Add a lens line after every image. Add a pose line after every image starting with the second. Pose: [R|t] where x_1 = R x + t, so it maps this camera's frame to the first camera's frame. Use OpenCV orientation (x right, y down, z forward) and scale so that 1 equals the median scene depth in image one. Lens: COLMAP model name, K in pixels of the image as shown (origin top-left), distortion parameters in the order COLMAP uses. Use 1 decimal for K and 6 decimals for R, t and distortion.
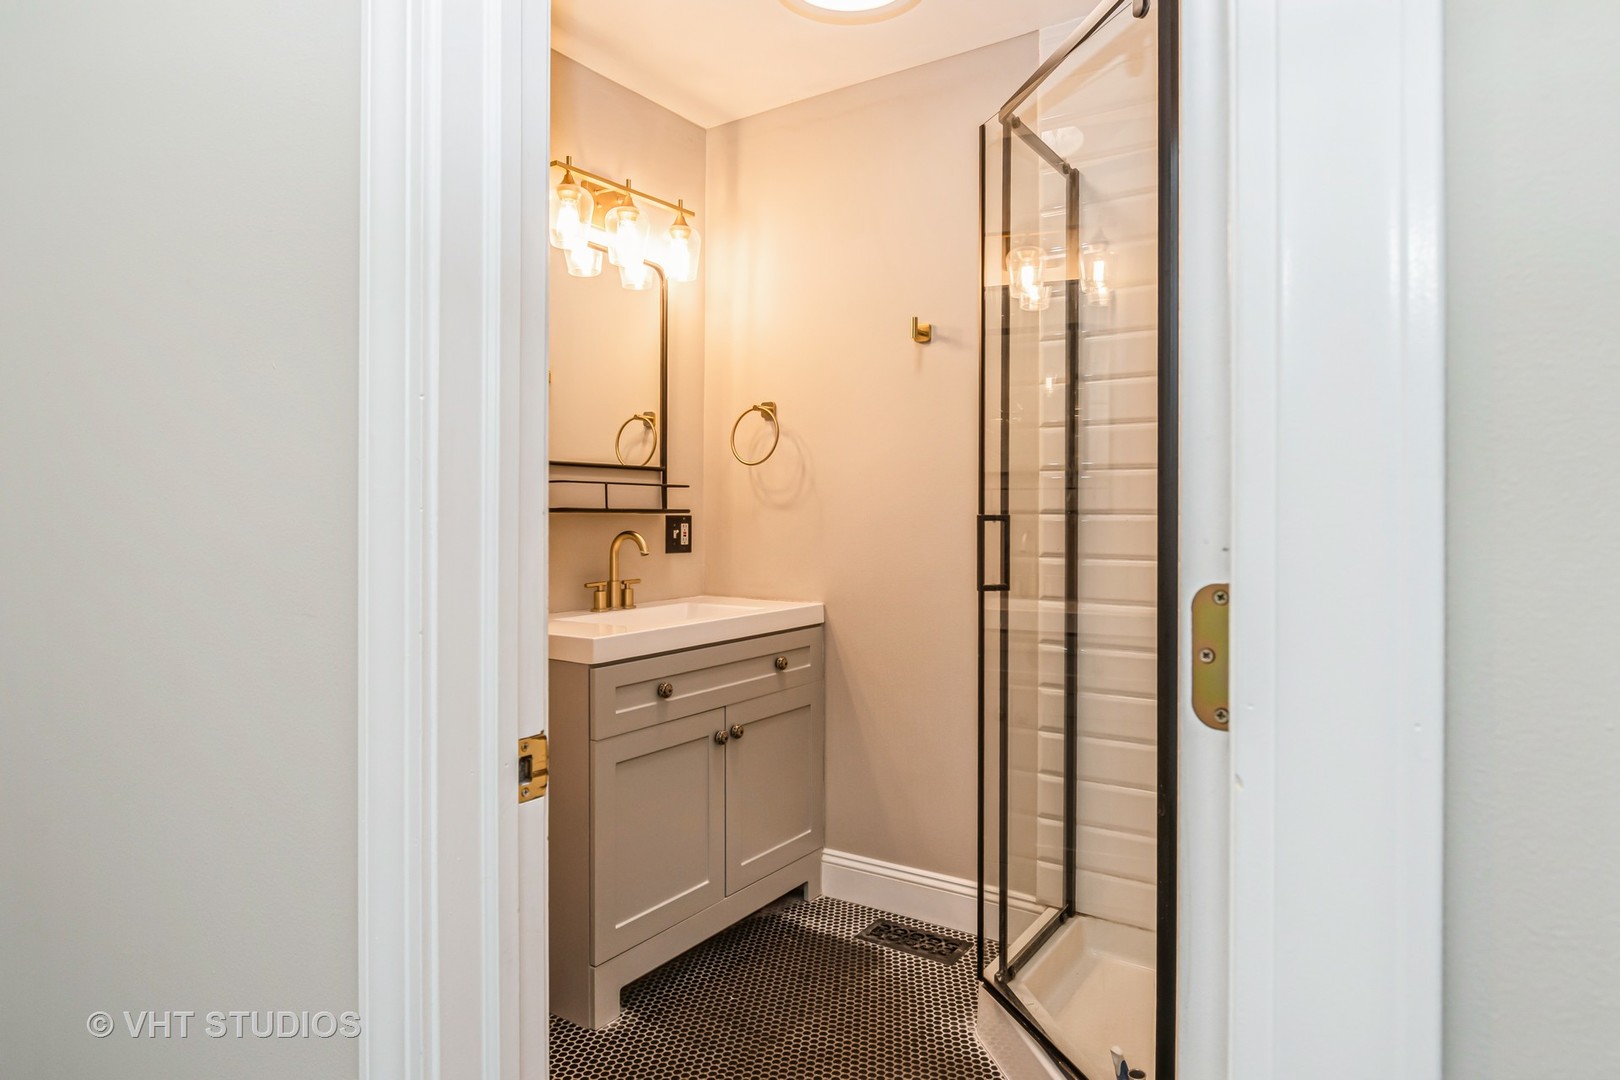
lens RADIAL K [[1036.5, 0, 792.5], [0, 1036.5, 527.3], [0, 0, 1]] dist [-0.001864, 0.002122]
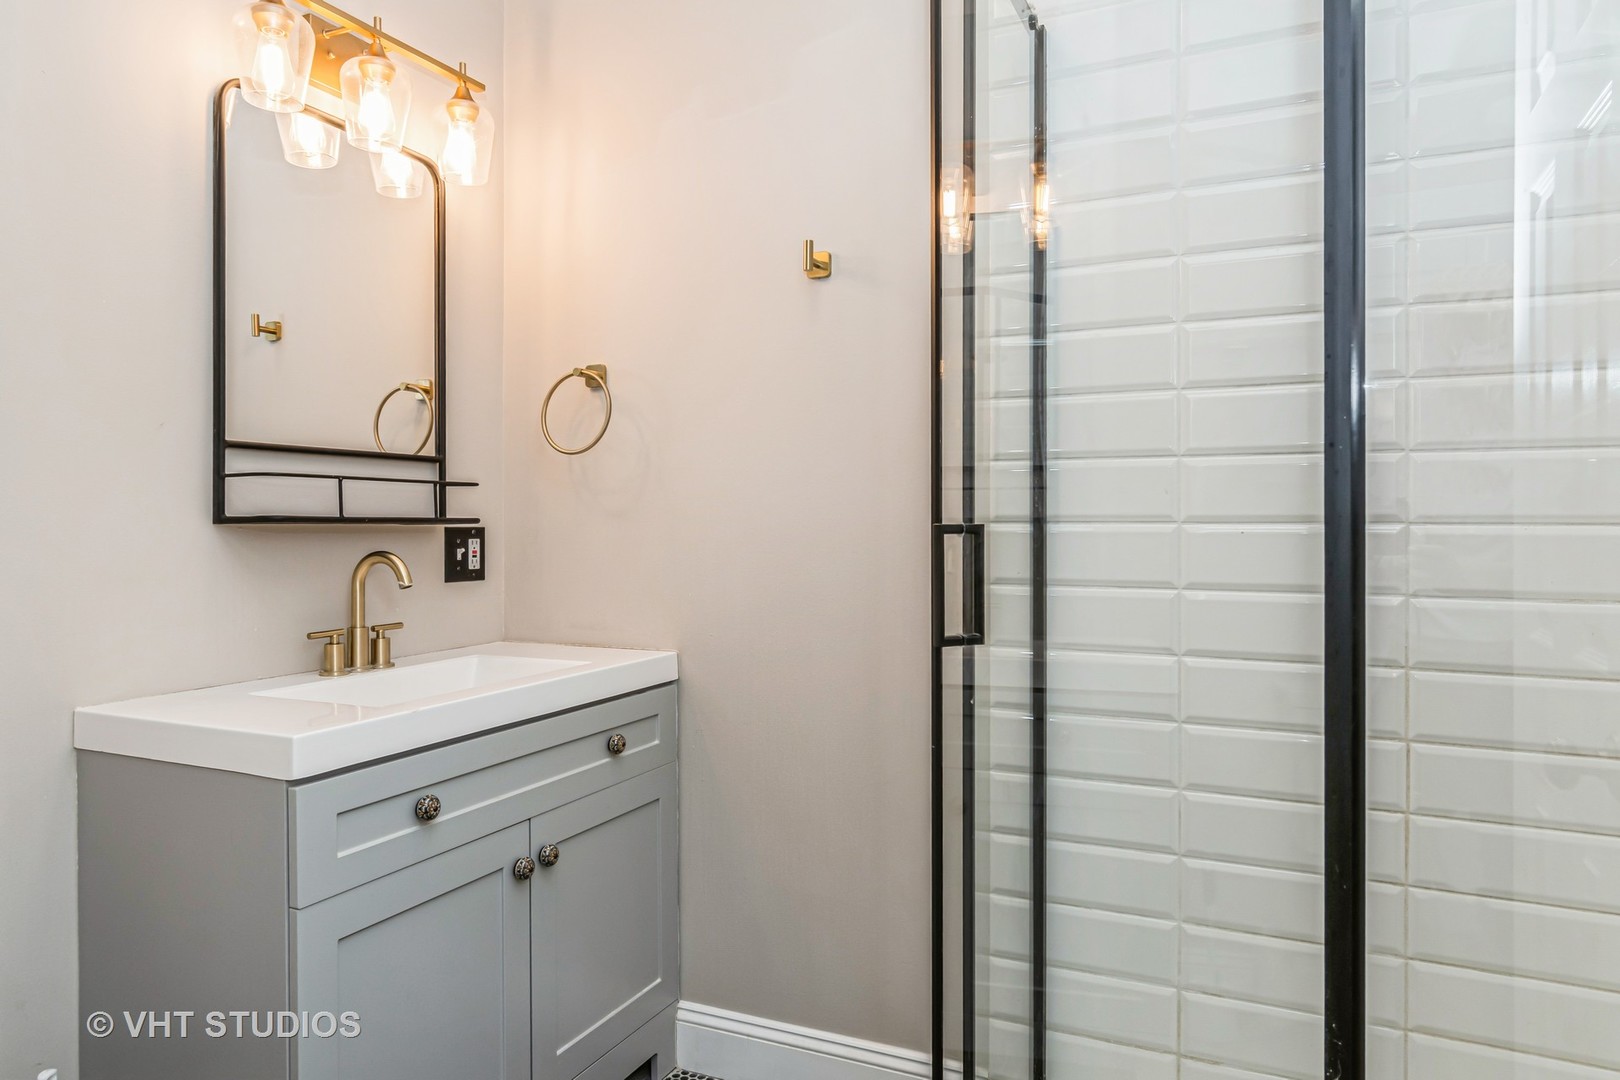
lens RADIAL K [[1036.5, 0, 792.5], [0, 1036.5, 527.3], [0, 0, 1]] dist [-0.001864, 0.002122]
pose [[0.987365, -0.005159, 0.158378, -0.003712], [0.006473, 0.999949, -0.007781, -0.004744], [-0.158330, 0.008708, 0.987348, 0.302943]]
